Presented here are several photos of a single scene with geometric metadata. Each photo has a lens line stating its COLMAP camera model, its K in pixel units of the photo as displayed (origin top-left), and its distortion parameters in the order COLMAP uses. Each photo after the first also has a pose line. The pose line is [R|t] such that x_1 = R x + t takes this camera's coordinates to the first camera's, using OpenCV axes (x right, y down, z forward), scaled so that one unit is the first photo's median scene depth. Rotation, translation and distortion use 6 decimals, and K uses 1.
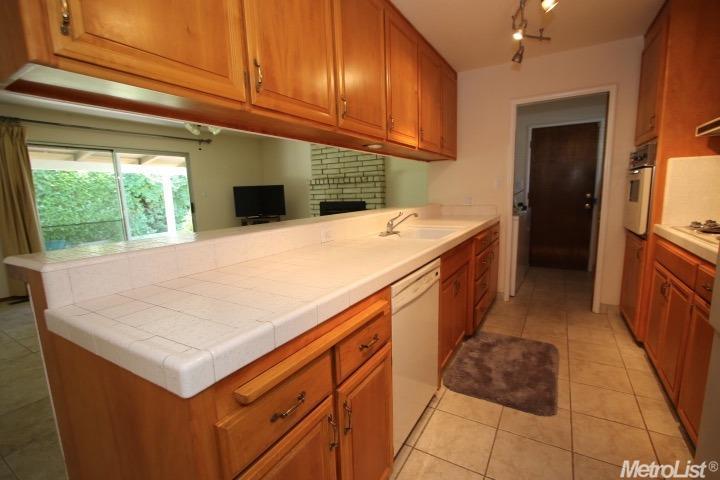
lens RADIAL K [[334.7, 0, 358.7], [0, 334.7, 246.5], [0, 0, 1]] dist [-0.021330, 0.005307]
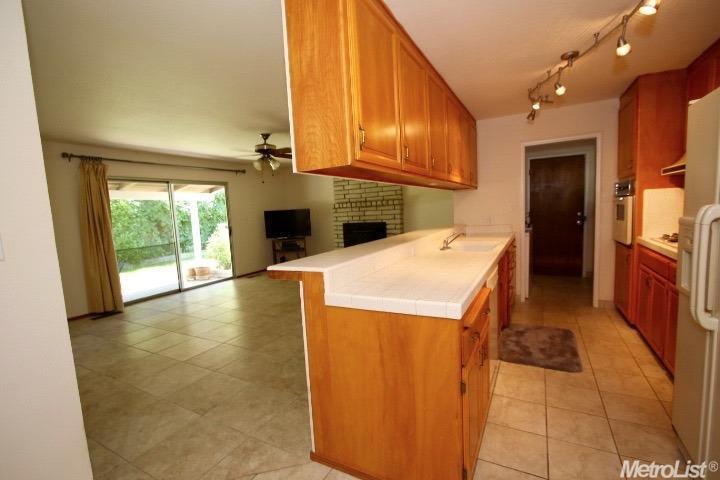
lens RADIAL K [[334.7, 0, 360.6], [0, 334.7, 245.7], [0, 0, 1]] dist [-0.021330, 0.005307]
pose [[0.998724, -0.023618, 0.044634, -0.224123], [0.026138, 0.998047, -0.056739, 0.012499], [-0.043207, 0.057833, 0.997391, -0.226080]]
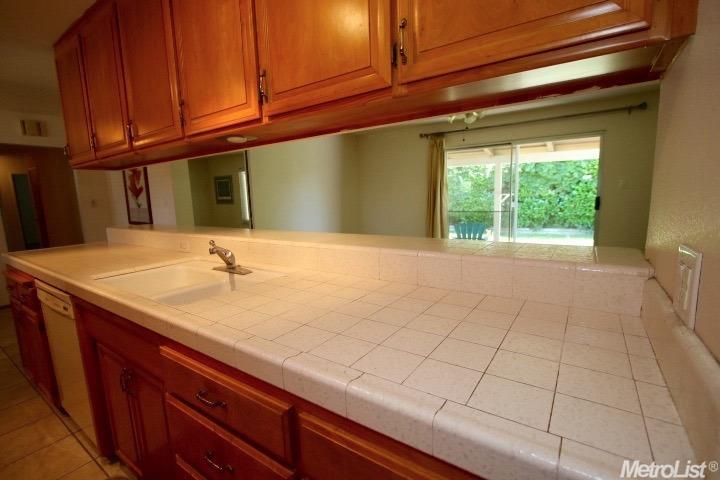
lens RADIAL K [[334.7, 0, 363.3], [0, 334.7, 244.6], [0, 0, 1]] dist [-0.021330, 0.005307]
pose [[-0.046166, 0.180327, -0.982523, 0.544917], [-0.126111, 0.974650, 0.184807, -0.180196], [0.990941, 0.132439, -0.022255, 0.941699]]
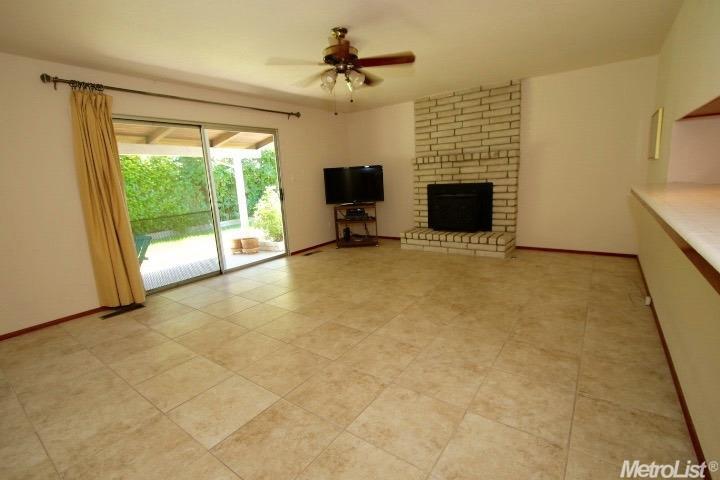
lens RADIAL K [[334.7, 0, 356.8], [0, 334.7, 244.6], [0, 0, 1]] dist [-0.021330, 0.005307]
pose [[0.995485, -0.005740, -0.094747, -0.437567], [0.009643, 0.999121, 0.040796, -0.041550], [0.094429, -0.041525, 0.994665, 0.317573]]
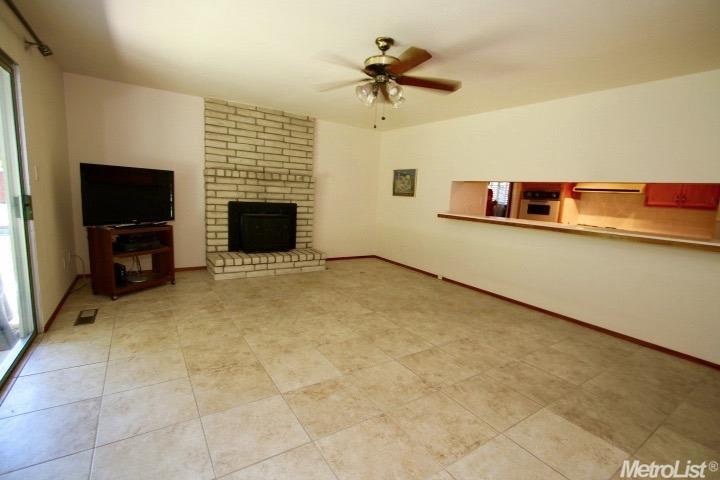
lens RADIAL K [[334.7, 0, 366.4], [0, 334.7, 238.7], [0, 0, 1]] dist [-0.021330, 0.005307]
pose [[0.413559, -0.065931, 0.908087, -1.323572], [0.078380, 0.996250, 0.036636, -0.117310], [-0.907097, 0.056024, 0.417176, 0.910065]]
